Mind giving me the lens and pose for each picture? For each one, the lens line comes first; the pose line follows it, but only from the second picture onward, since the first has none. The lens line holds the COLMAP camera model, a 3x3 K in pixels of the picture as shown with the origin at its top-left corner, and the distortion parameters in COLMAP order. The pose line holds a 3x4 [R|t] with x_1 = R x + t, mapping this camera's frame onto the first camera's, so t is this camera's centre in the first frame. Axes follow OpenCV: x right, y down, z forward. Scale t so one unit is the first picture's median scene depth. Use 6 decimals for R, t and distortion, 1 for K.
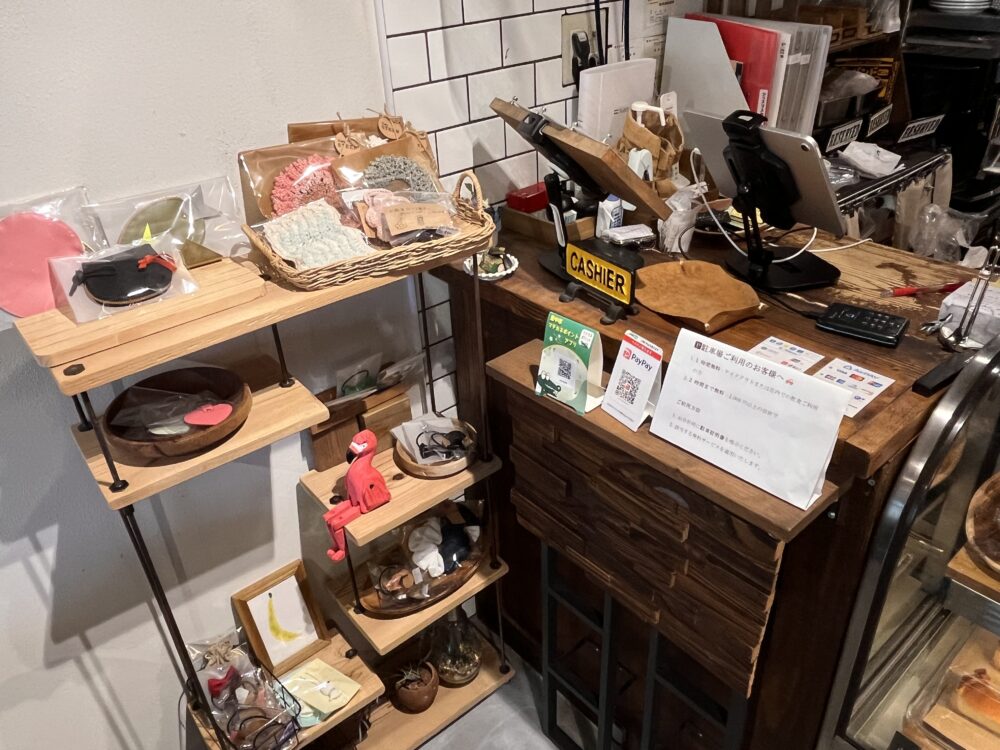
lens RADIAL K [[751.4, 0, 501.0], [0, 751.4, 372.5], [0, 0, 1]] dist [0.055921, -0.099430]
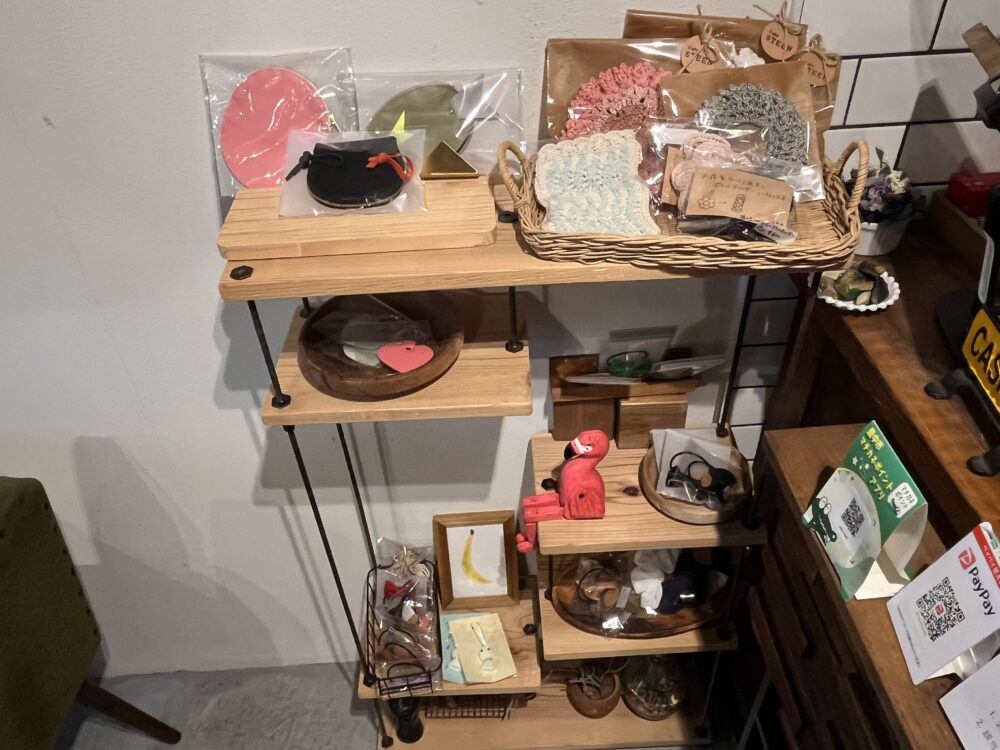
lens RADIAL K [[751.4, 0, 527.1], [0, 751.4, 369.2], [0, 0, 1]] dist [0.055921, -0.099430]
pose [[0.796228, 0.405985, -0.448550, 0.092801], [-0.317405, 0.911501, 0.261574, -0.175068], [0.515048, -0.065901, 0.854624, 0.323969]]
